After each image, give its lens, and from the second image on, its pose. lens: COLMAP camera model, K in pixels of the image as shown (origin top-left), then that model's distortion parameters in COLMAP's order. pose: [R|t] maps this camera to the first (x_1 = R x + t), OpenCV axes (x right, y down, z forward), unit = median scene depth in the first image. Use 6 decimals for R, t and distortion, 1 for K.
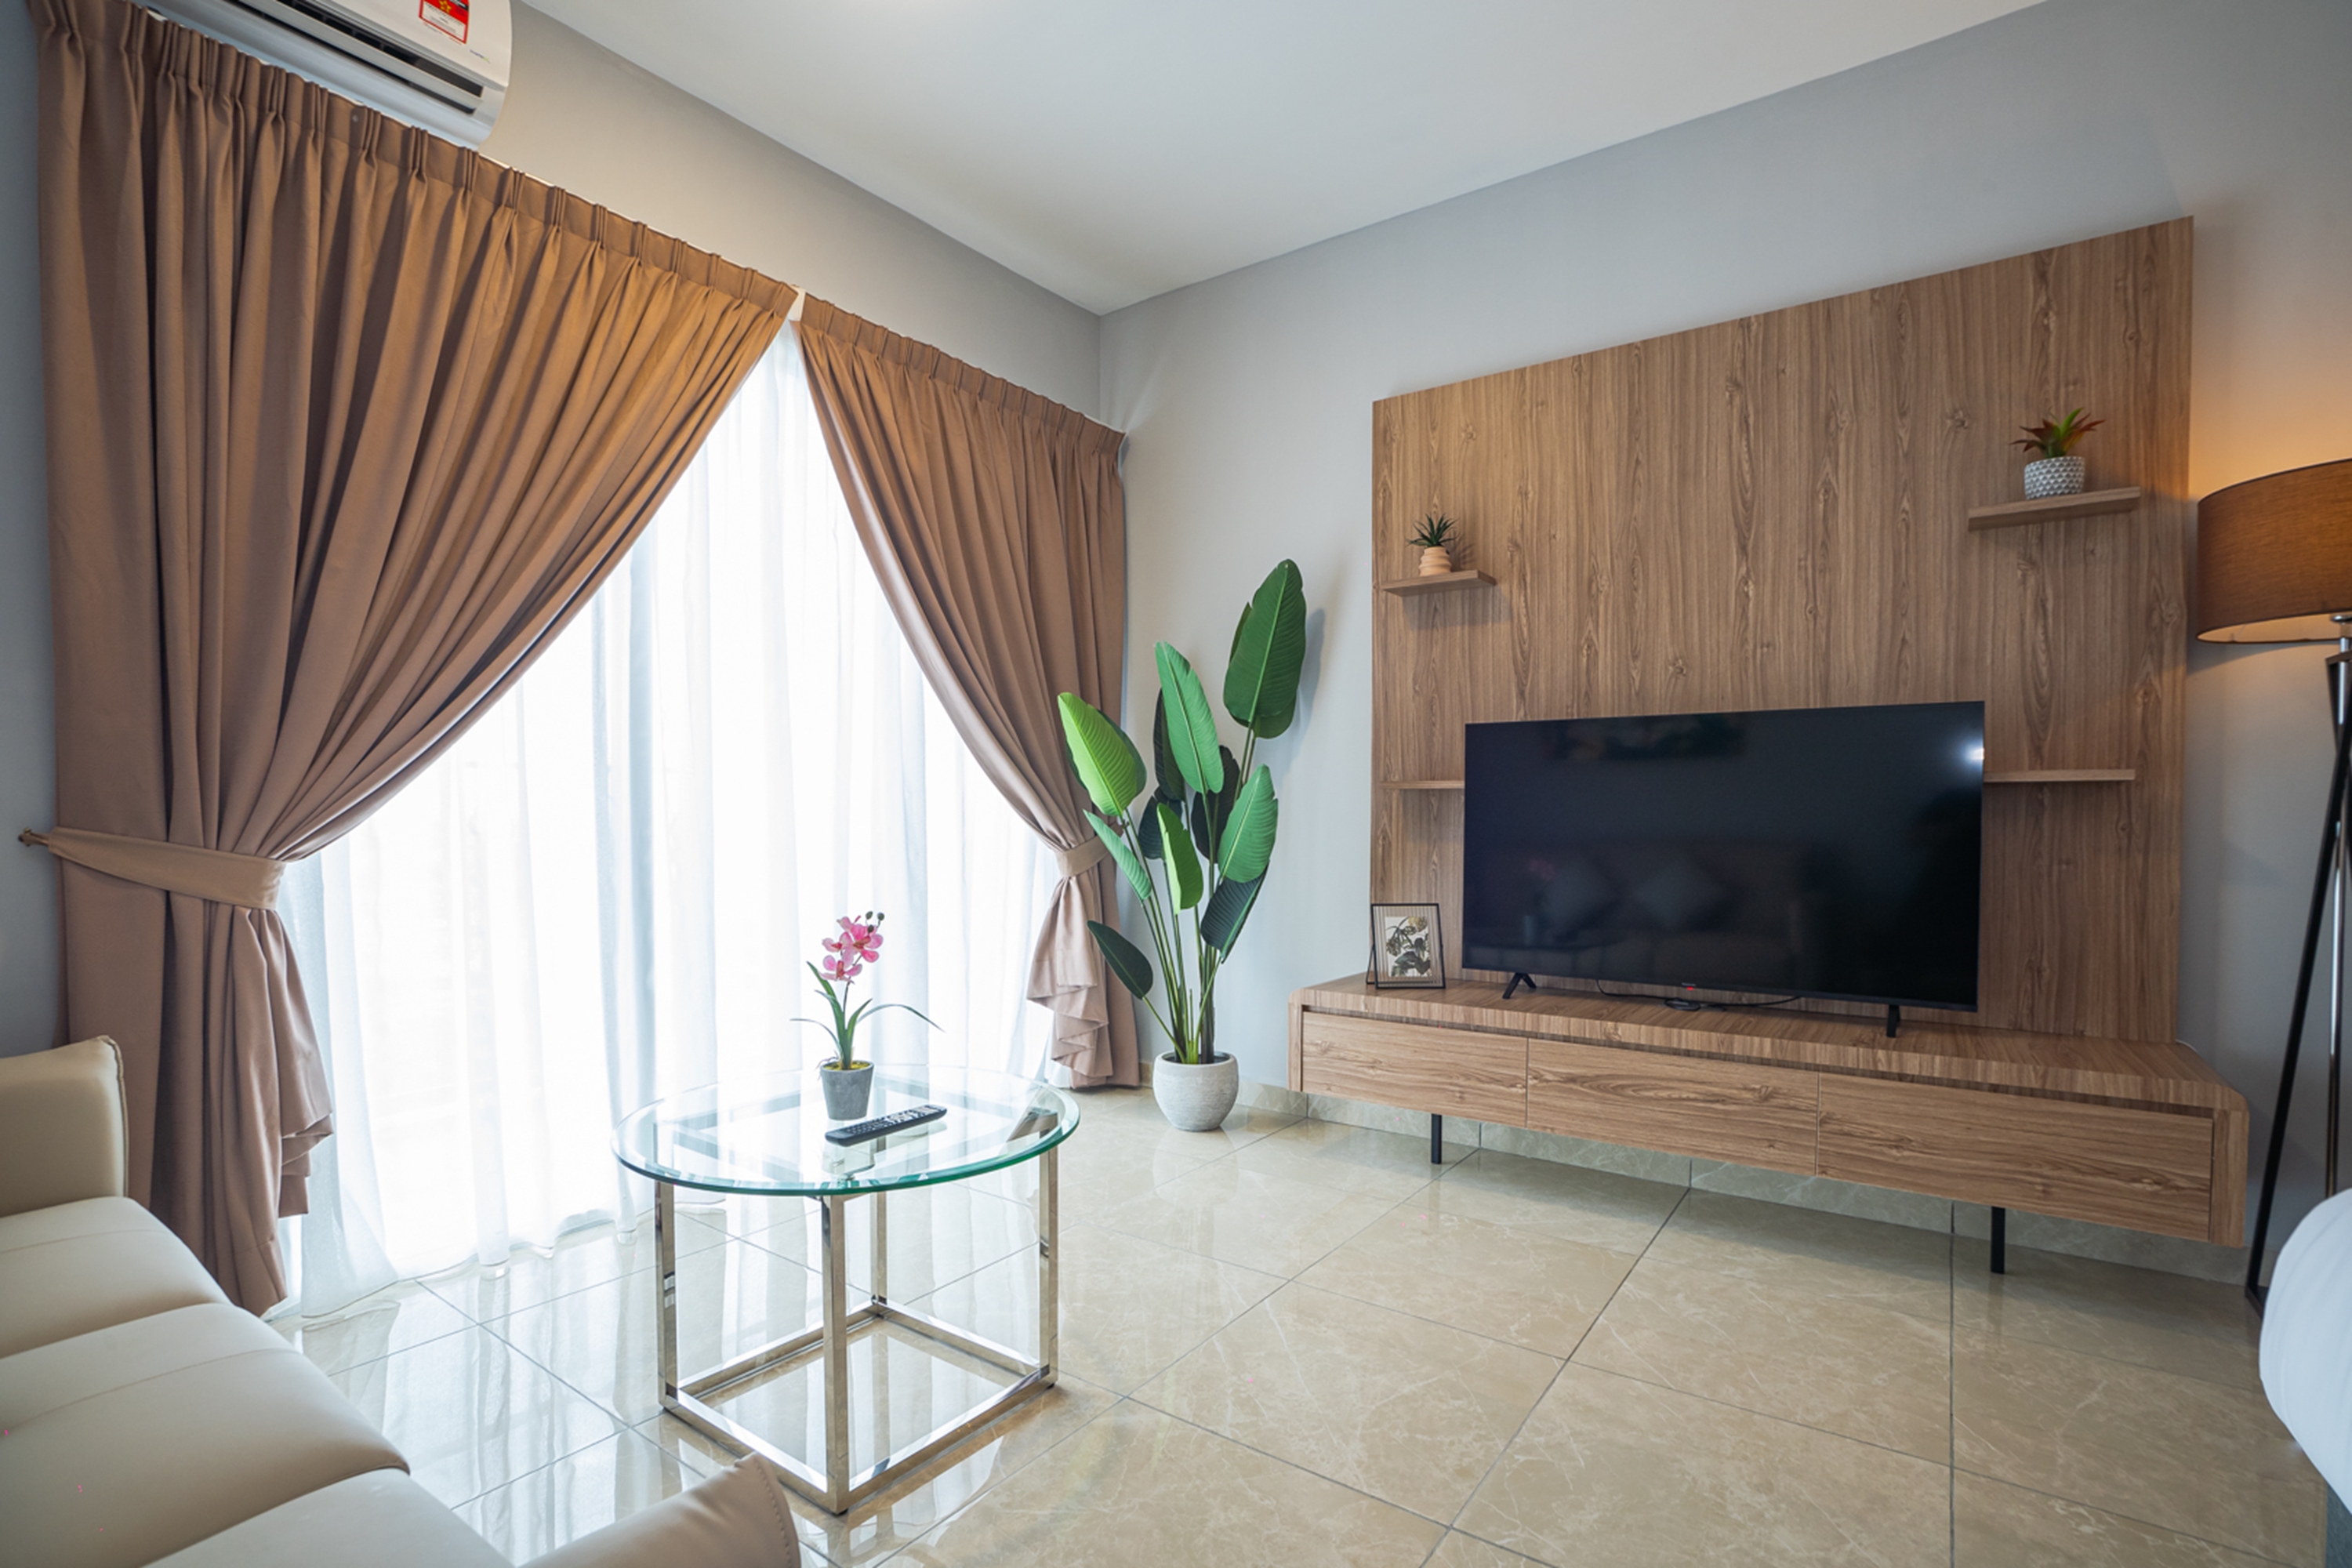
lens RADIAL K [[1103.1, 0, 1136.9], [0, 1103.1, 835.9], [0, 0, 1]] dist [-0.055841, 0.020284]
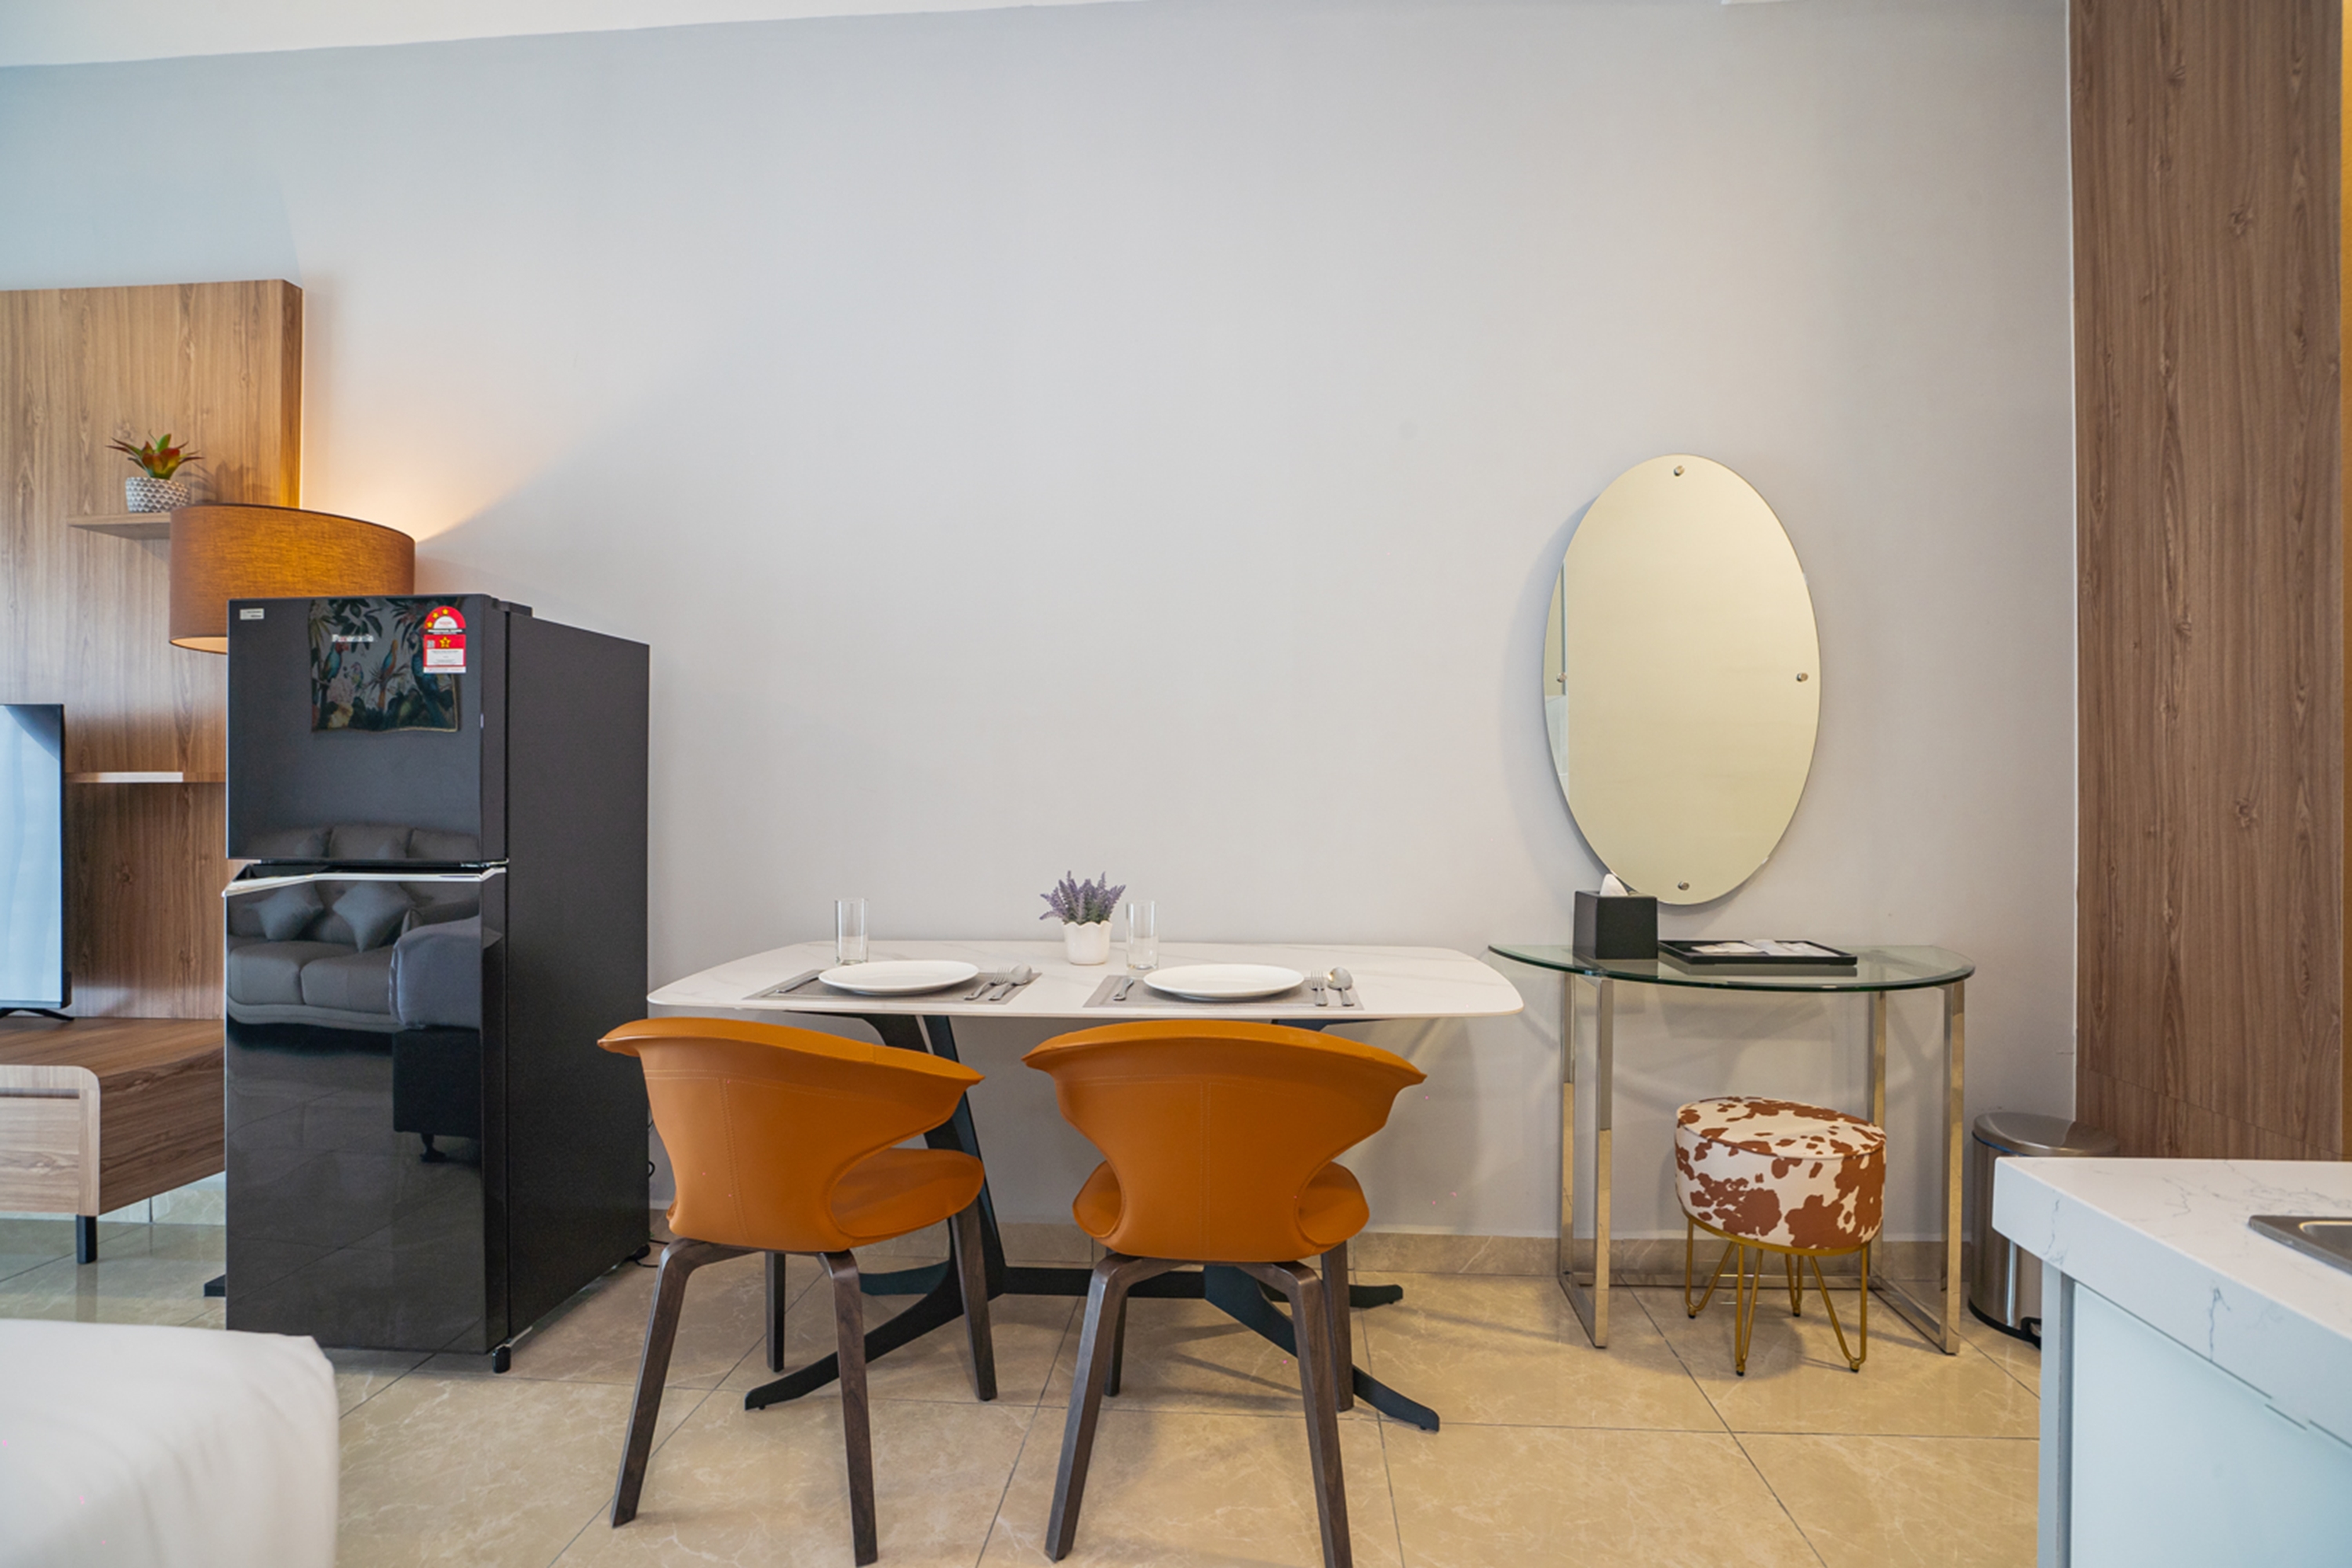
lens RADIAL K [[1096.0, 0, 1182.4], [0, 1096.0, 784.0], [0, 0, 1]] dist [-0.060108, 0.023044]
pose [[0.838006, -0.000840, 0.545661, 1.039707], [0.015227, 0.999645, -0.021845, -0.009423], [-0.545449, 0.026615, 0.837721, -0.391817]]
